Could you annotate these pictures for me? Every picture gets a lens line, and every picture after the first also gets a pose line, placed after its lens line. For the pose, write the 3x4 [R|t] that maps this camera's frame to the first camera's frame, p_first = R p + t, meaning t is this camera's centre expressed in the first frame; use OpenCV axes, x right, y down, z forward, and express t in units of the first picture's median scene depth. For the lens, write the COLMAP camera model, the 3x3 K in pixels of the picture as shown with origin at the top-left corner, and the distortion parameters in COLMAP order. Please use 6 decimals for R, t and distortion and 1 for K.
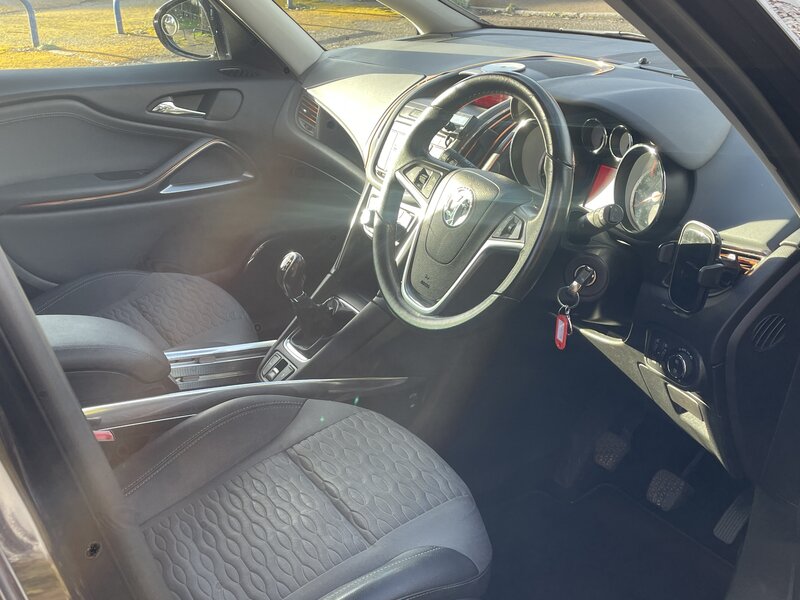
lens RADIAL K [[920.6, 0, 401.2], [0, 920.6, 300.1], [0, 0, 1]] dist [0.086295, 0.000000]
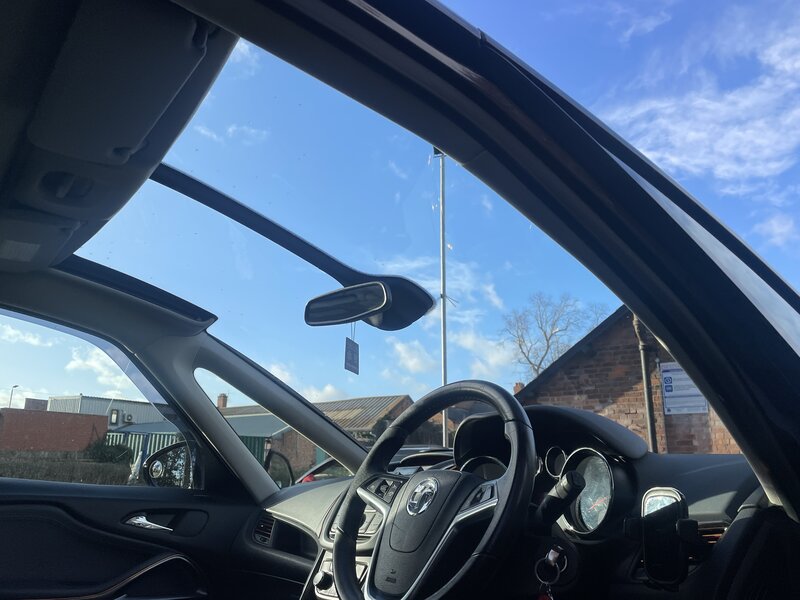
lens RADIAL K [[643.9, 0, 403.7], [0, 643.9, 297.0], [0, 0, 1]] dist [0.023904, 0.014626]
pose [[0.993538, 0.037979, 0.106958, -0.040979], [0.041618, 0.754818, -0.654613, 0.188682], [-0.105595, 0.654834, 0.748359, 0.297948]]
